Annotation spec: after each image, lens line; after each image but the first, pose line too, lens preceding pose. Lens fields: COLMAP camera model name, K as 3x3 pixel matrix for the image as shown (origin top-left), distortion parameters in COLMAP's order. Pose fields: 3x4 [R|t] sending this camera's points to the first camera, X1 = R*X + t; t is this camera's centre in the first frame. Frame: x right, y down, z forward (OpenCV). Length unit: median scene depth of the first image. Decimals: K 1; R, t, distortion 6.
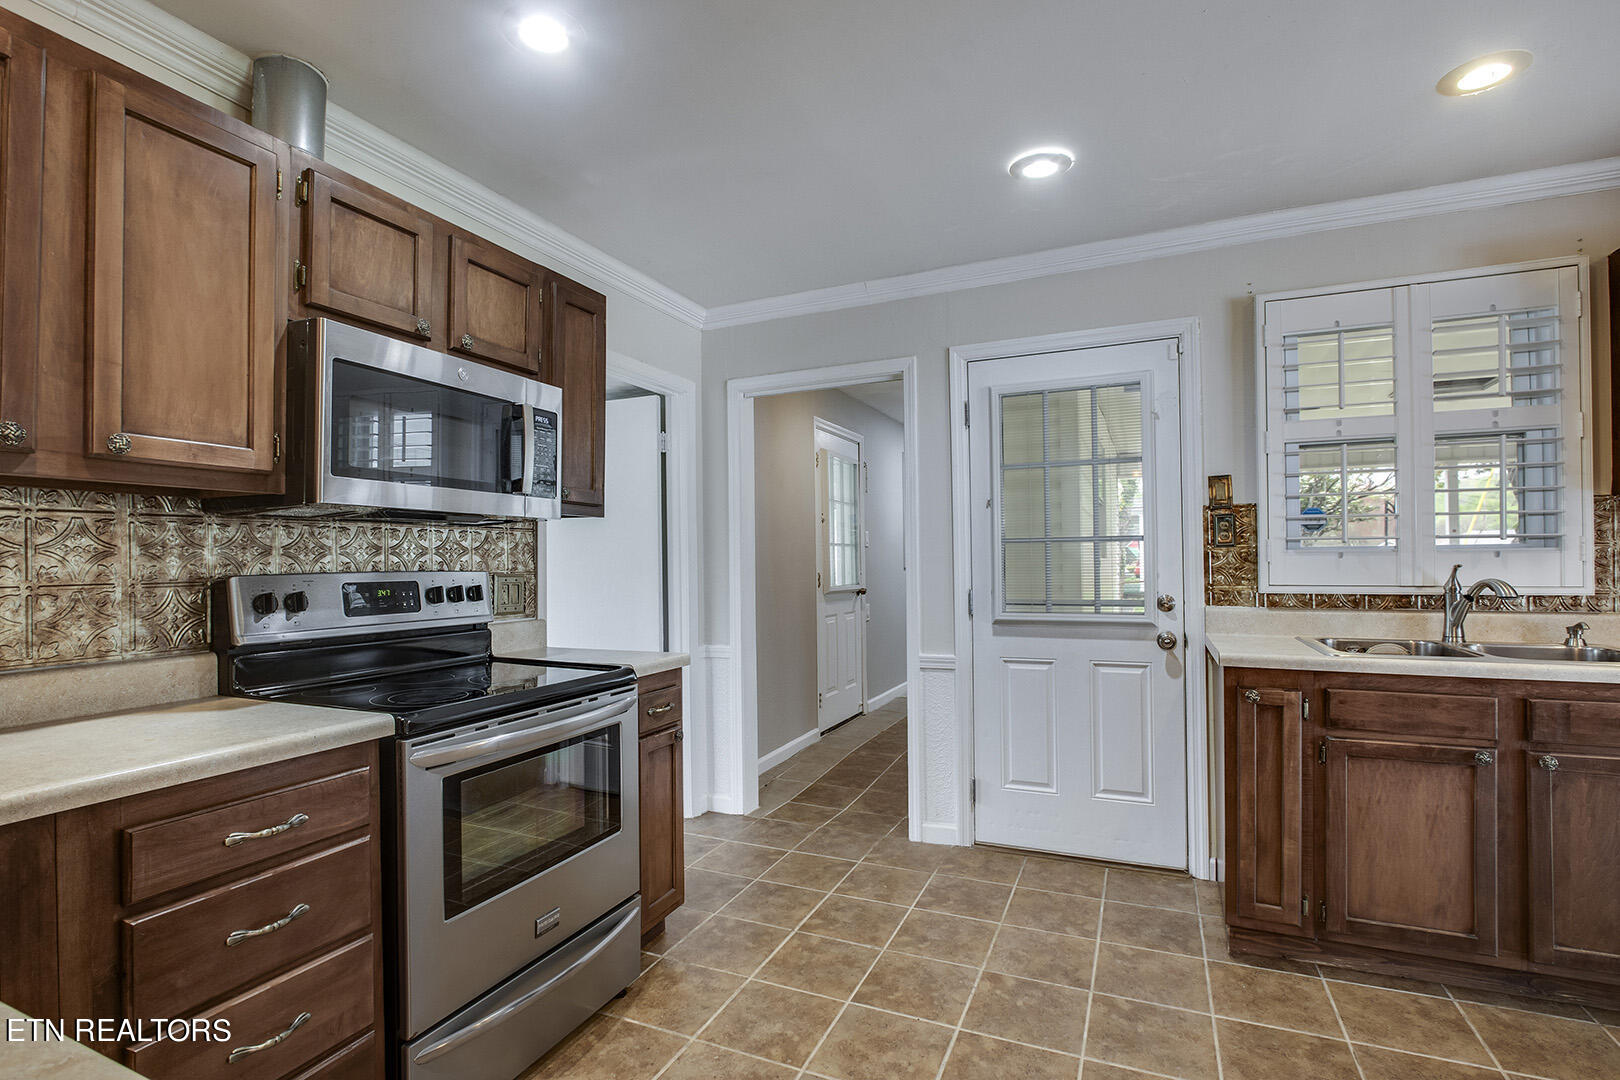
lens RADIAL K [[762.3, 0, 817.2], [0, 762.3, 548.9], [0, 0, 1]] dist [-0.019682, 0.001828]
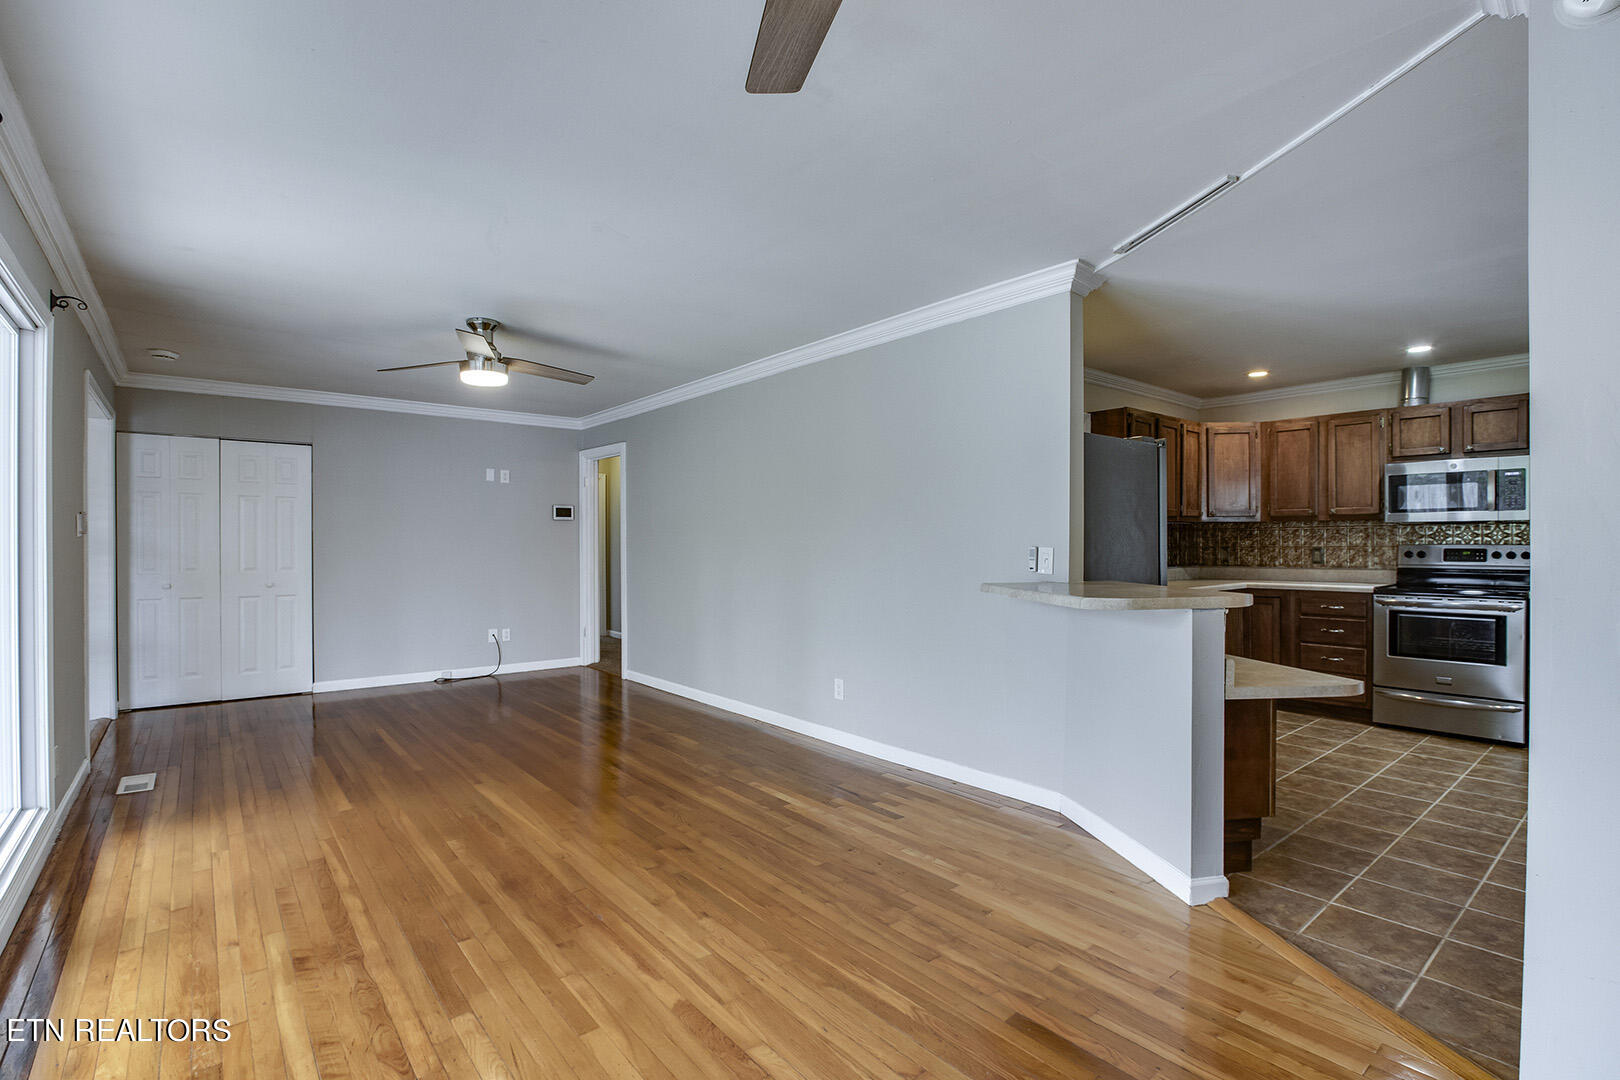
lens RADIAL K [[762.3, 0, 823.0], [0, 762.3, 552.9], [0, 0, 1]] dist [-0.019682, 0.001828]
pose [[-0.441056, 0.019922, -0.897258, 2.201612], [0.020609, 0.999715, 0.012066, -0.012677], [0.897243, -0.013170, -0.441341, 0.182671]]
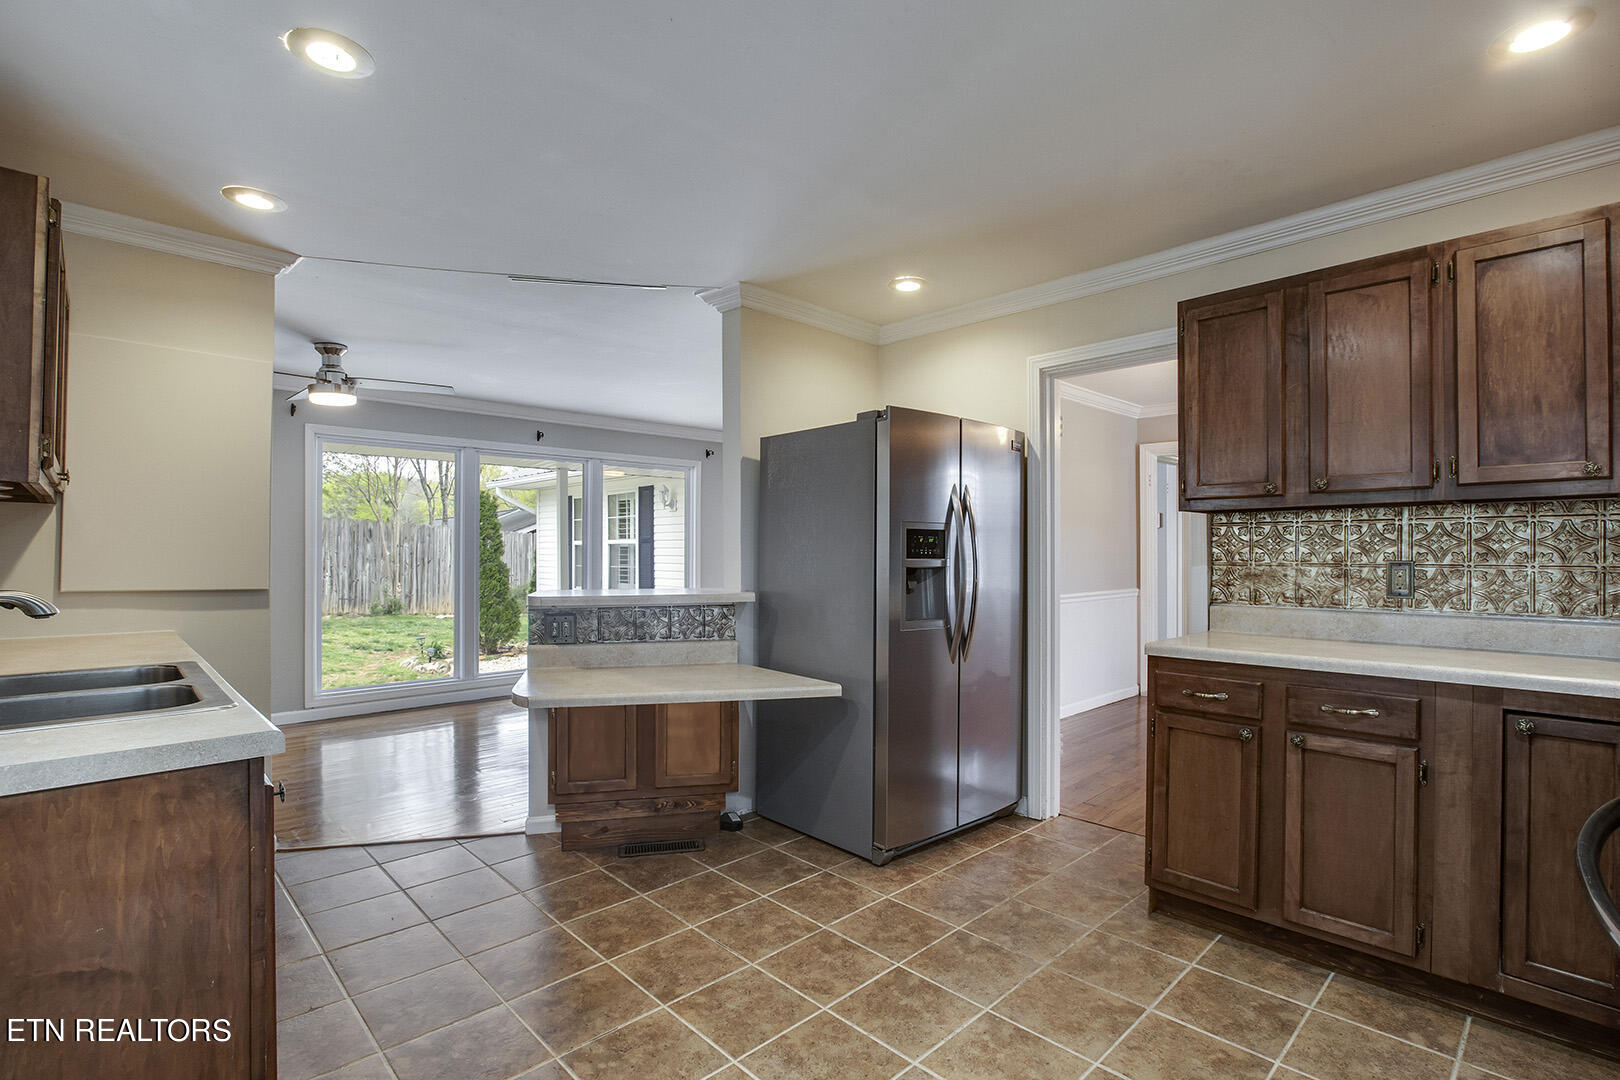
lens RADIAL K [[762.3, 0, 808.9], [0, 762.3, 549.5], [0, 0, 1]] dist [-0.019682, 0.001828]
pose [[-0.920461, 0.012564, 0.390632, -0.031467], [0.004526, 0.999759, -0.021491, 0.020529], [-0.390808, -0.018014, -0.920296, 1.294044]]
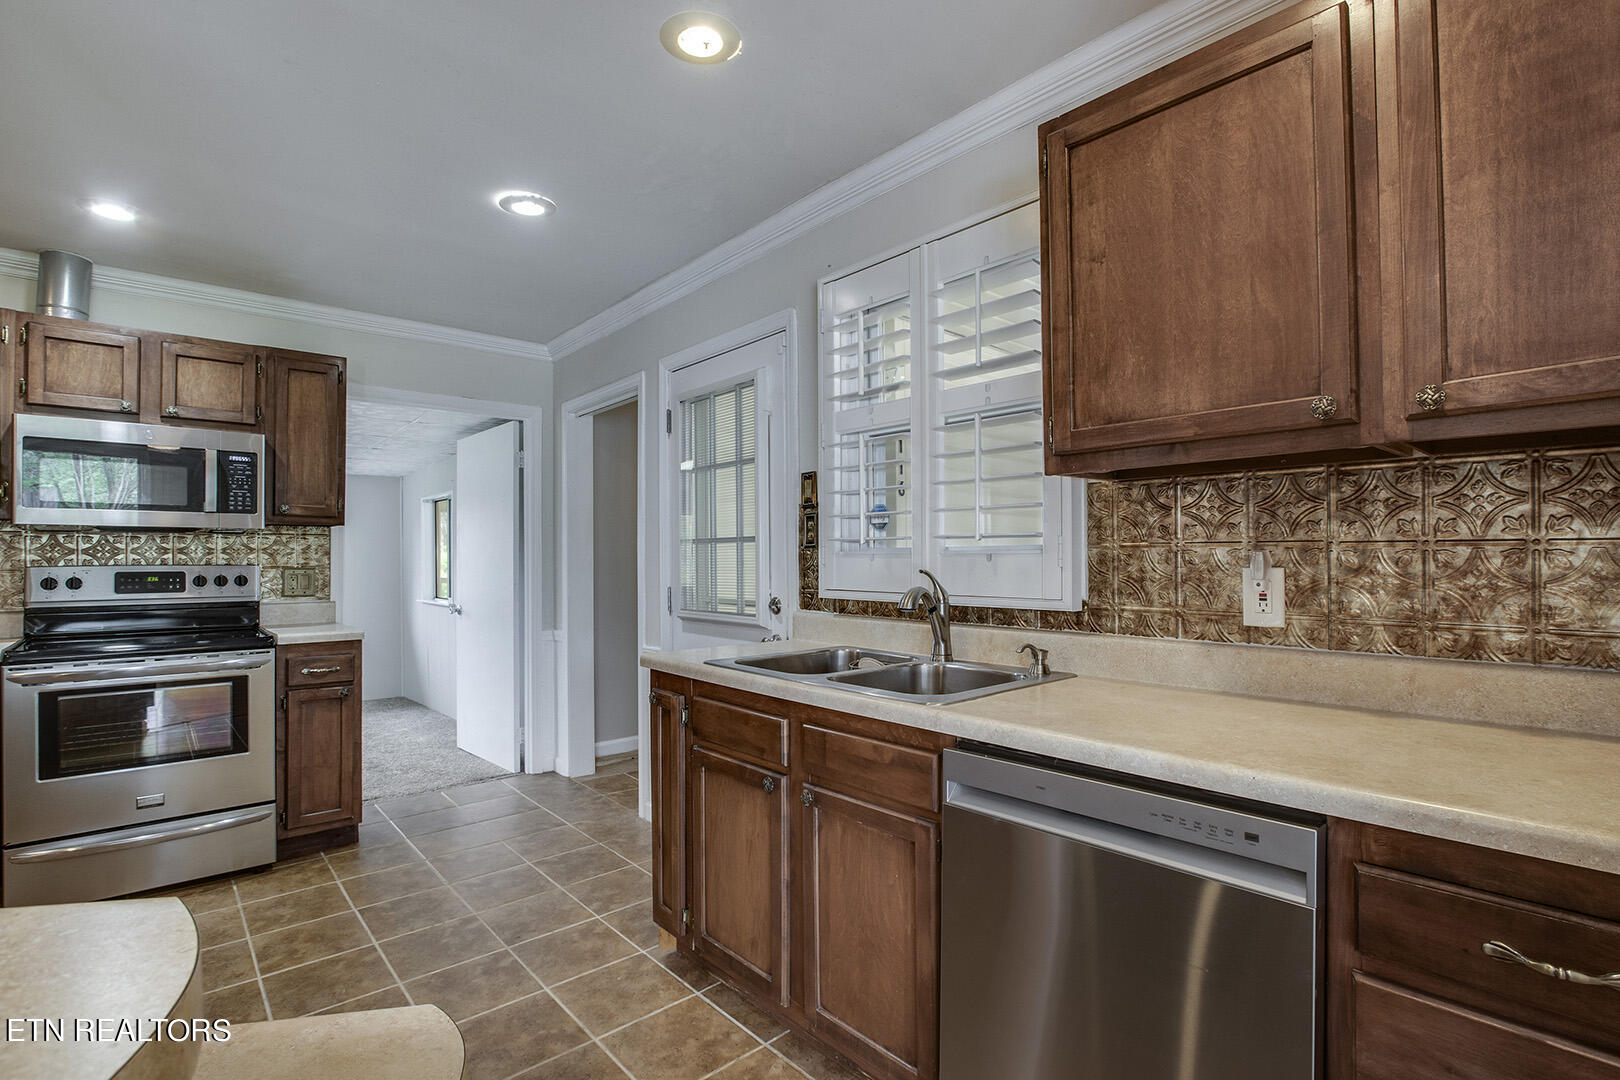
lens RADIAL K [[762.3, 0, 812.7], [0, 762.3, 547.9], [0, 0, 1]] dist [-0.019682, 0.001828]
pose [[0.907740, 0.000634, -0.419533, 1.111434], [0.001605, 0.999986, 0.004985, -0.008713], [0.419531, -0.005199, 0.907726, 0.159996]]
